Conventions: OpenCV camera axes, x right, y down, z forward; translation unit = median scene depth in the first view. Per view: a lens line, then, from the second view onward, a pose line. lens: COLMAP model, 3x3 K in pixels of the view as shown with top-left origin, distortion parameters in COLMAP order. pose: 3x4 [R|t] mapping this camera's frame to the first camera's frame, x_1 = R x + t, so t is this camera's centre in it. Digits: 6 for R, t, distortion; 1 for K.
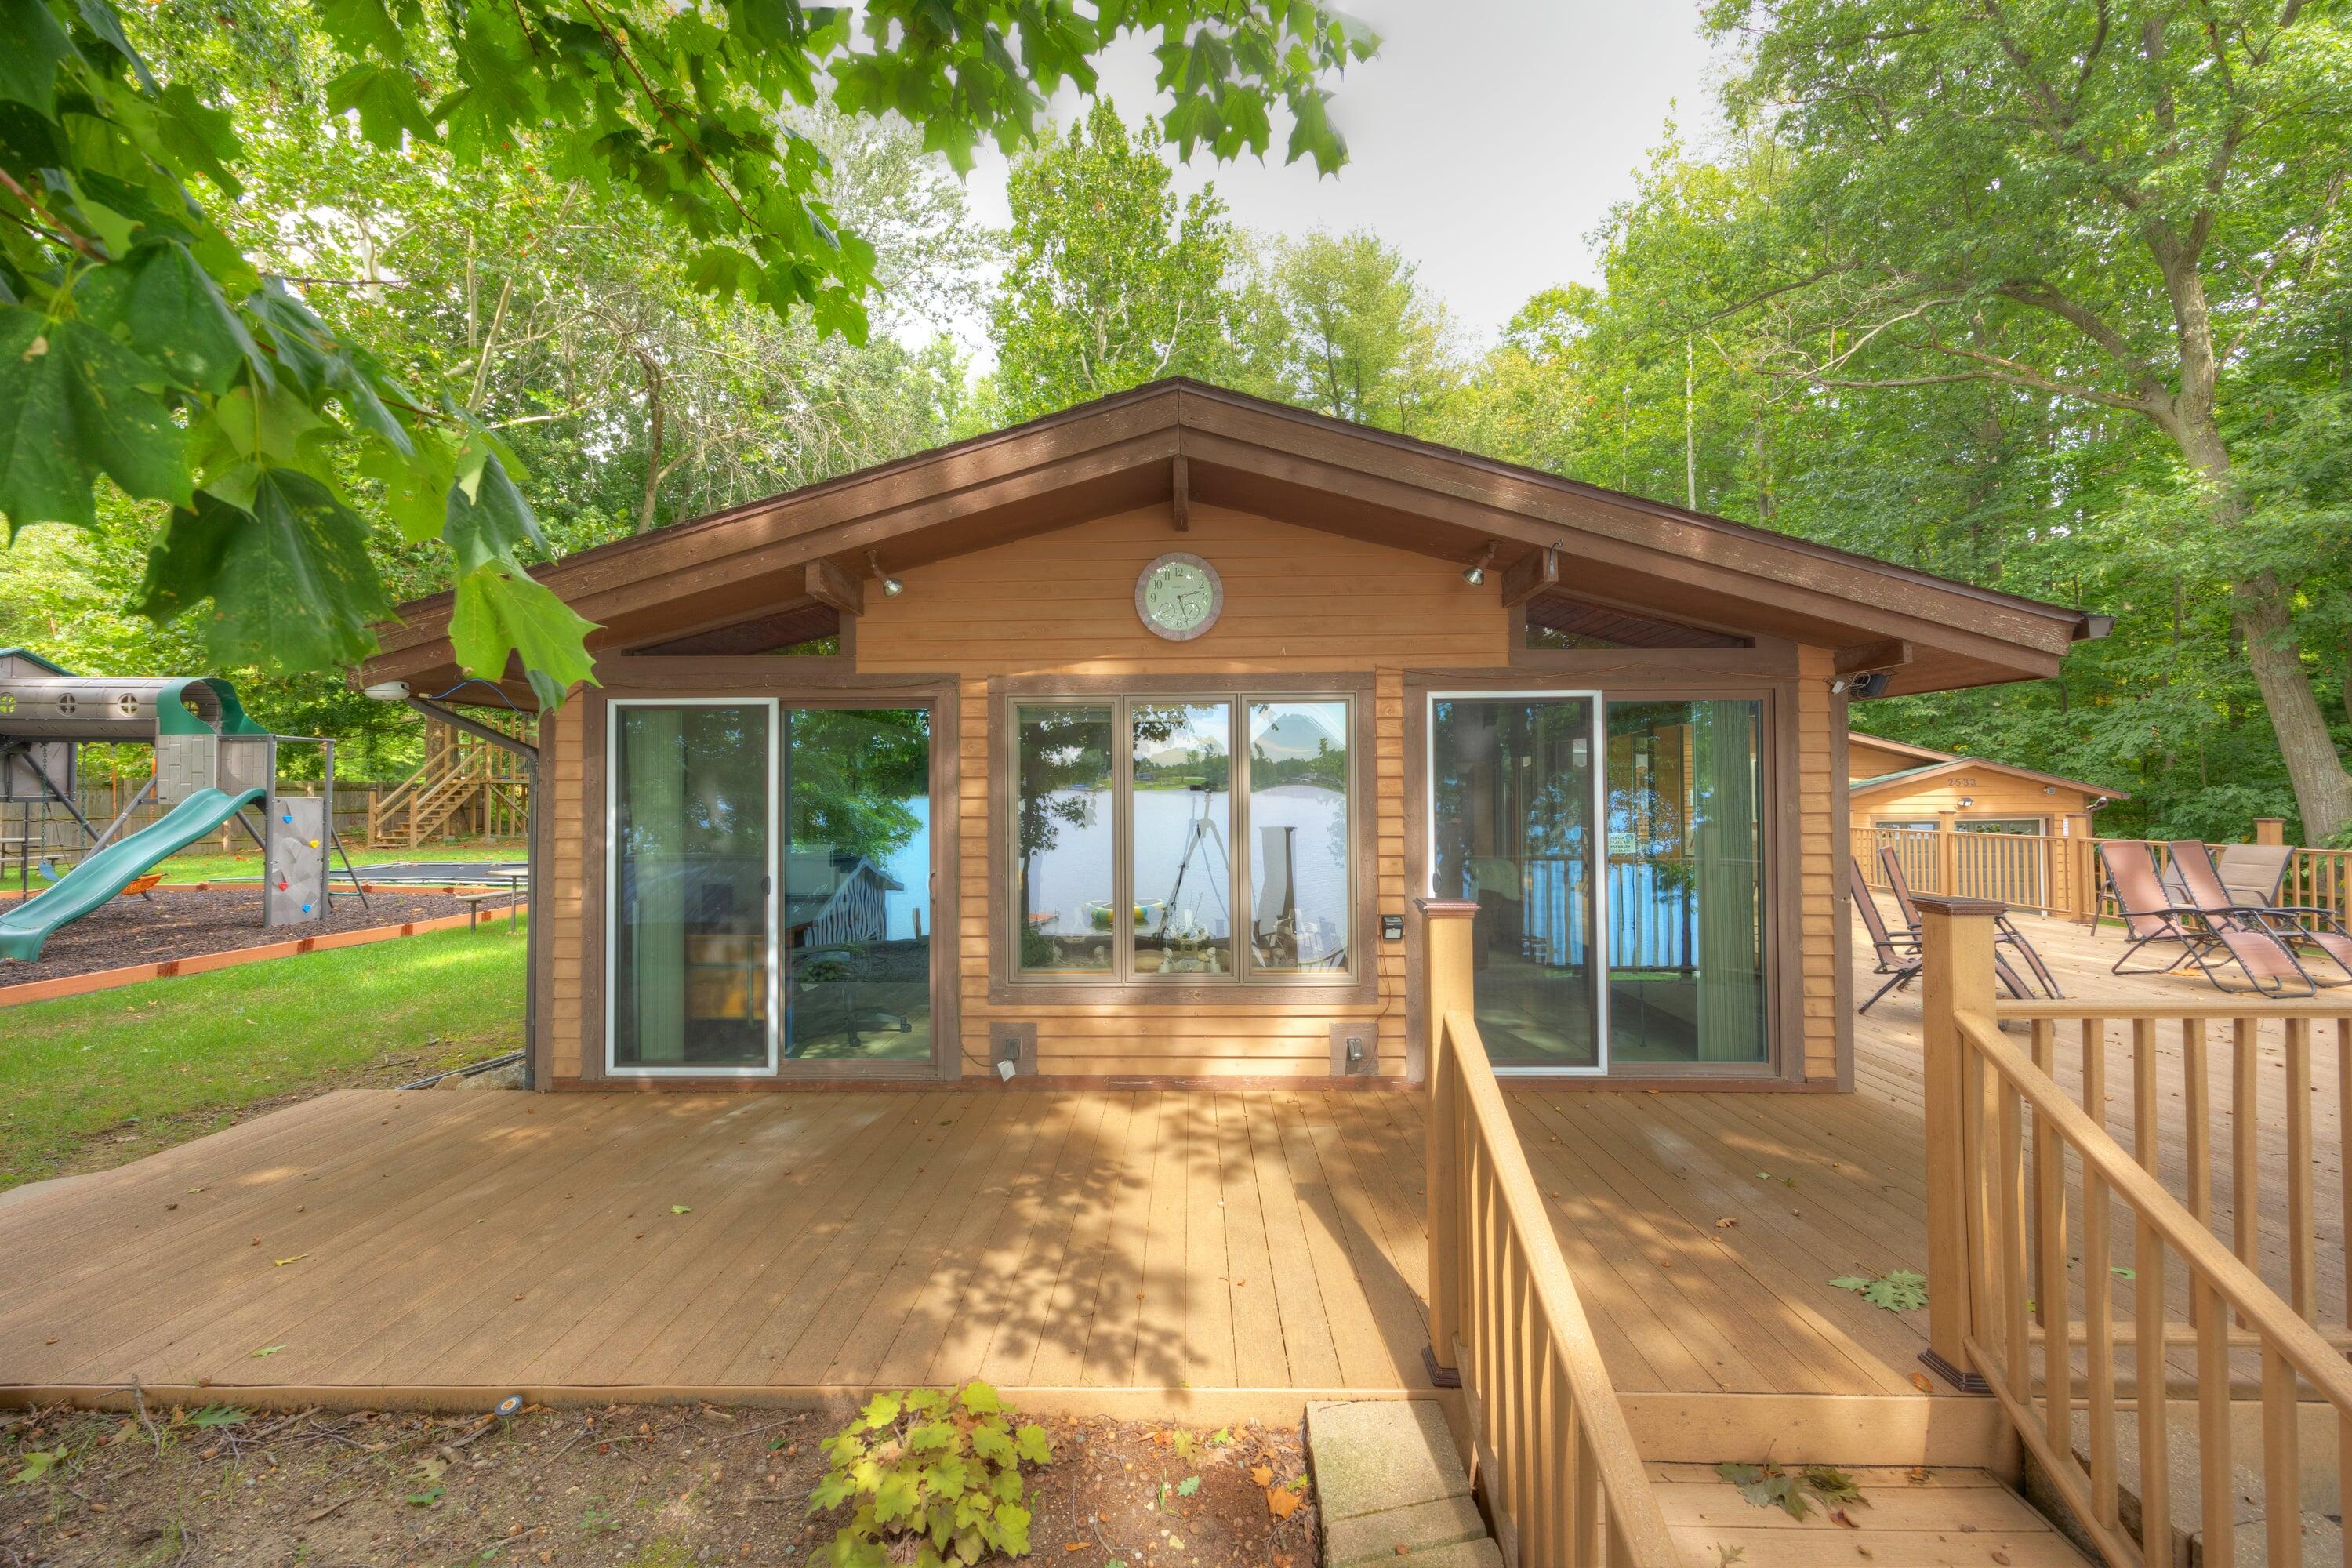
lens RADIAL K [[913.0, 0, 1186.4], [0, 913.0, 779.8], [0, 0, 1]] dist [0.002516, 0.000372]
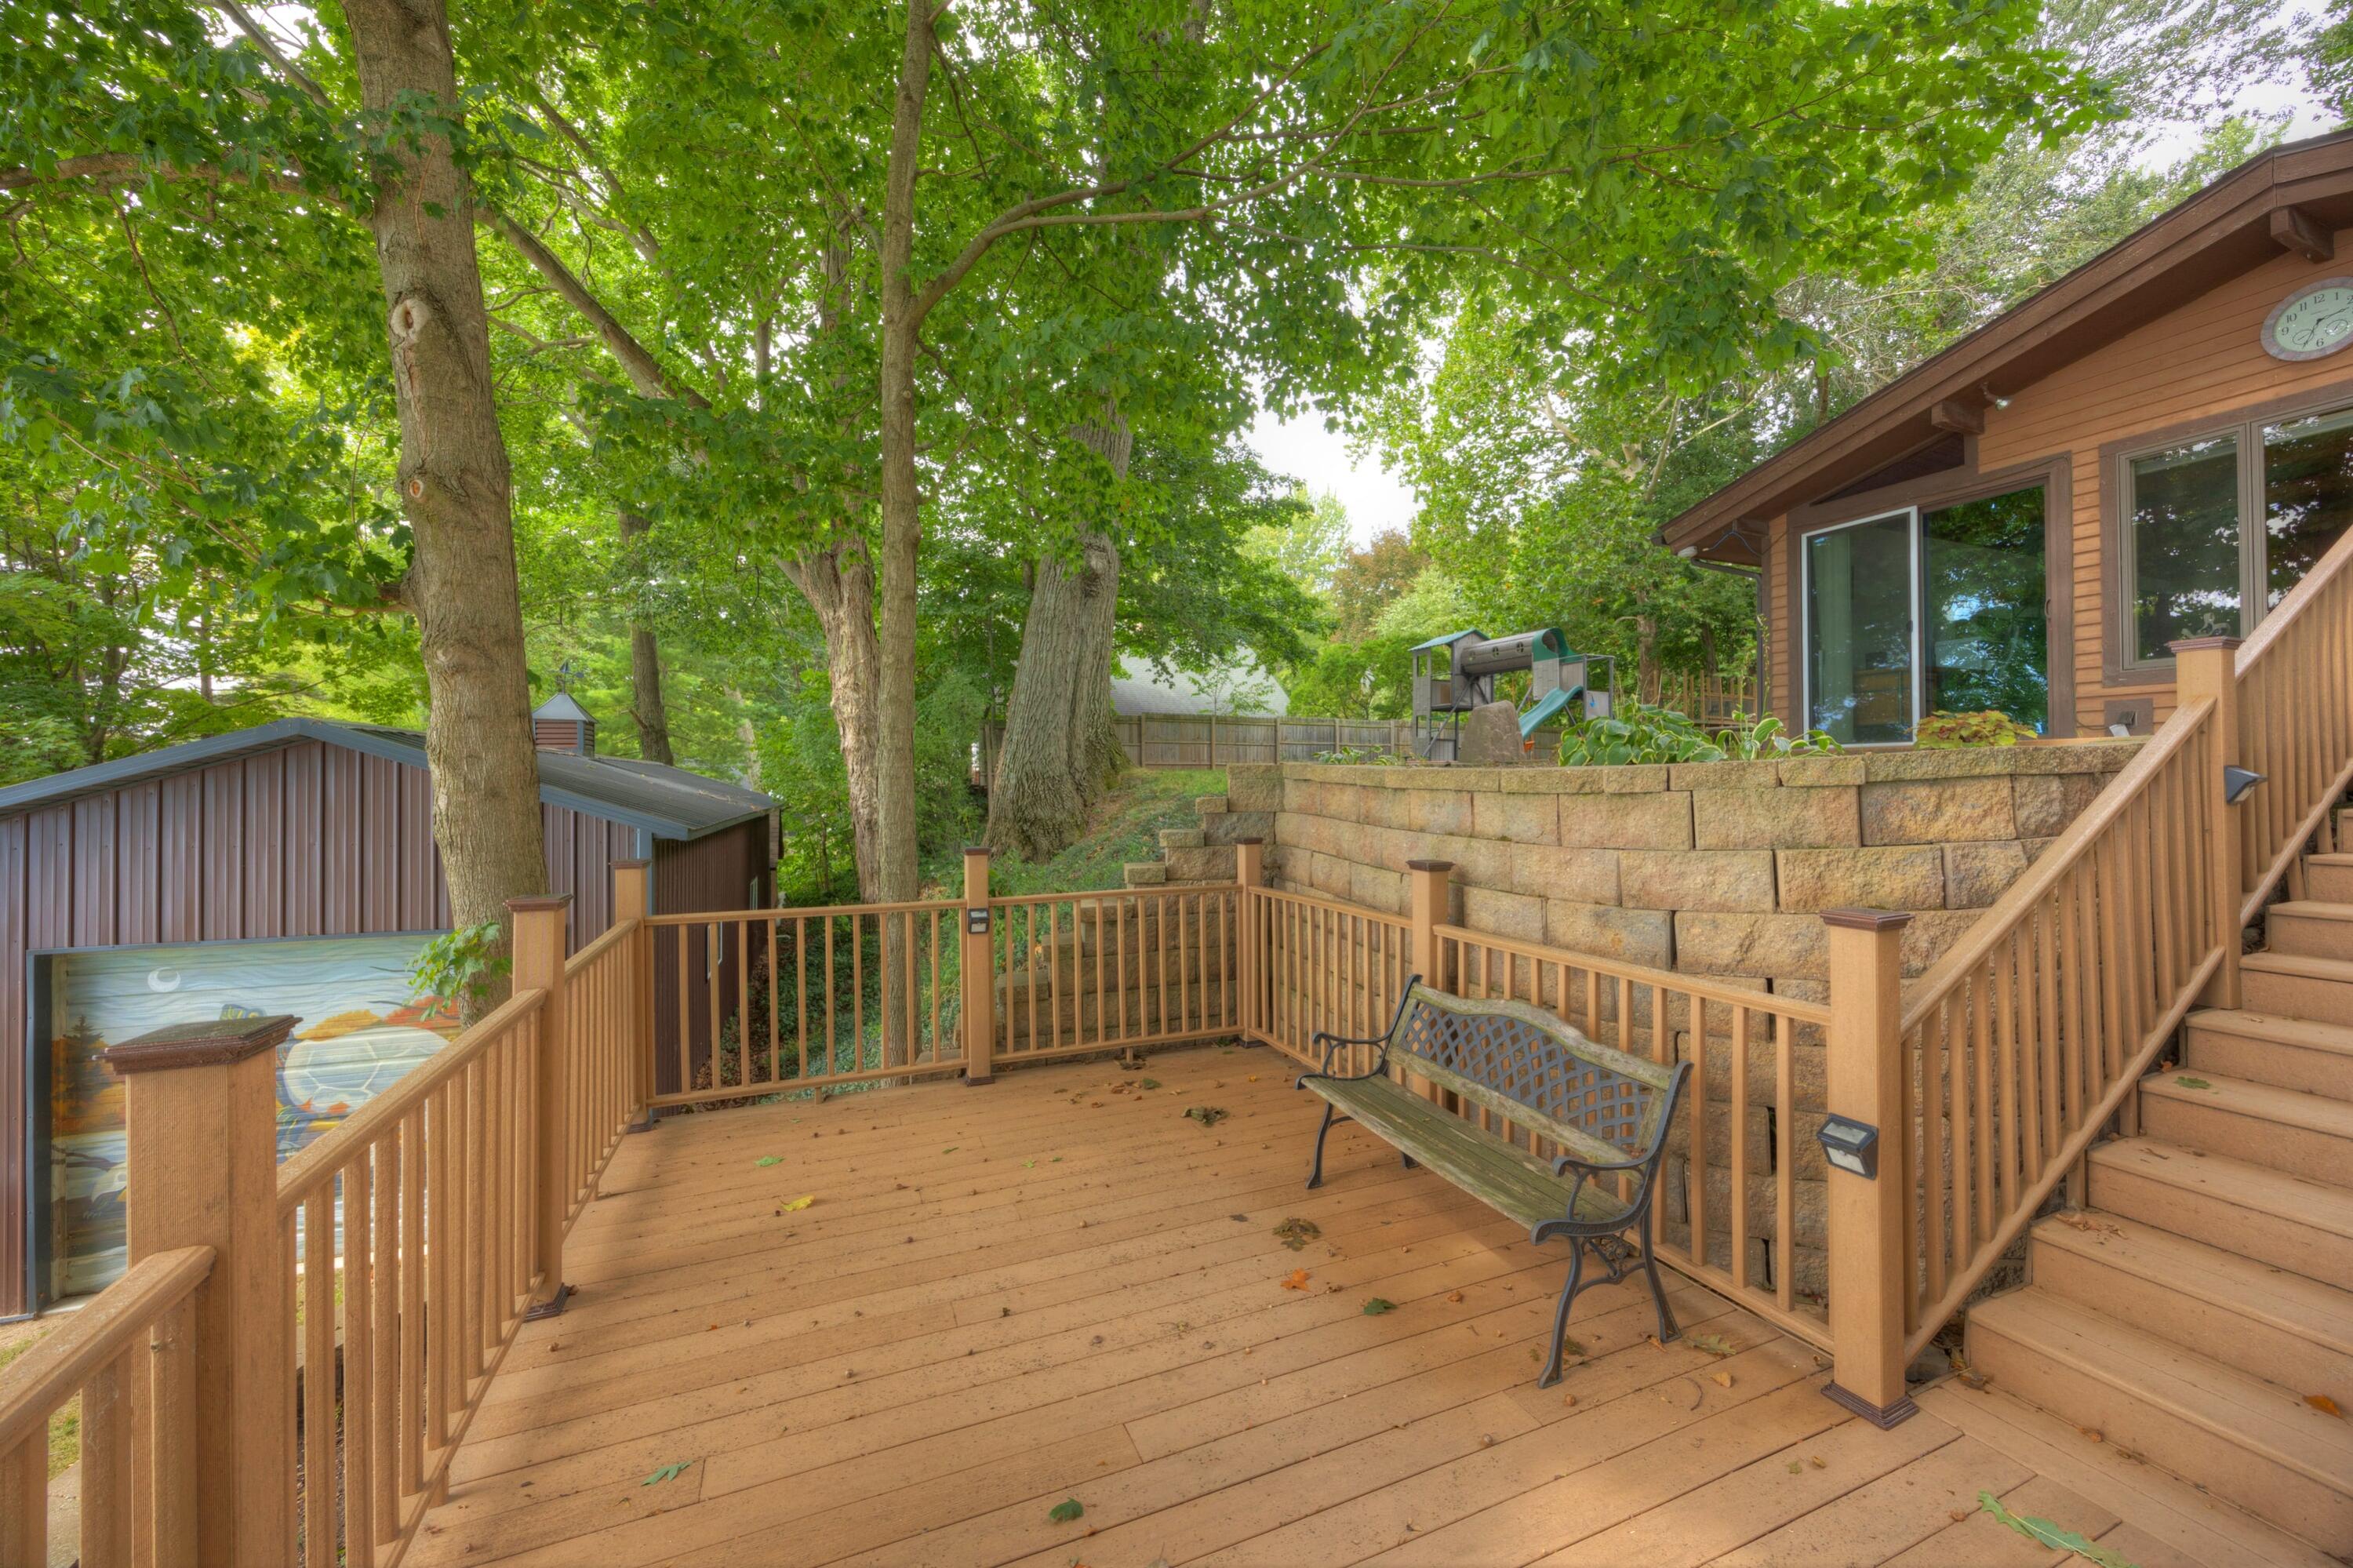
lens RADIAL K [[877.5, 0, 1161.6], [0, 877.5, 774.1], [0, 0, 1]] dist [-0.006965, 0.000120]
pose [[0.387563, -0.001753, -0.921842, 0.078404], [0.008685, 0.999961, 0.001750, 0.065340], [0.921802, -0.008684, 0.387563, -0.141943]]
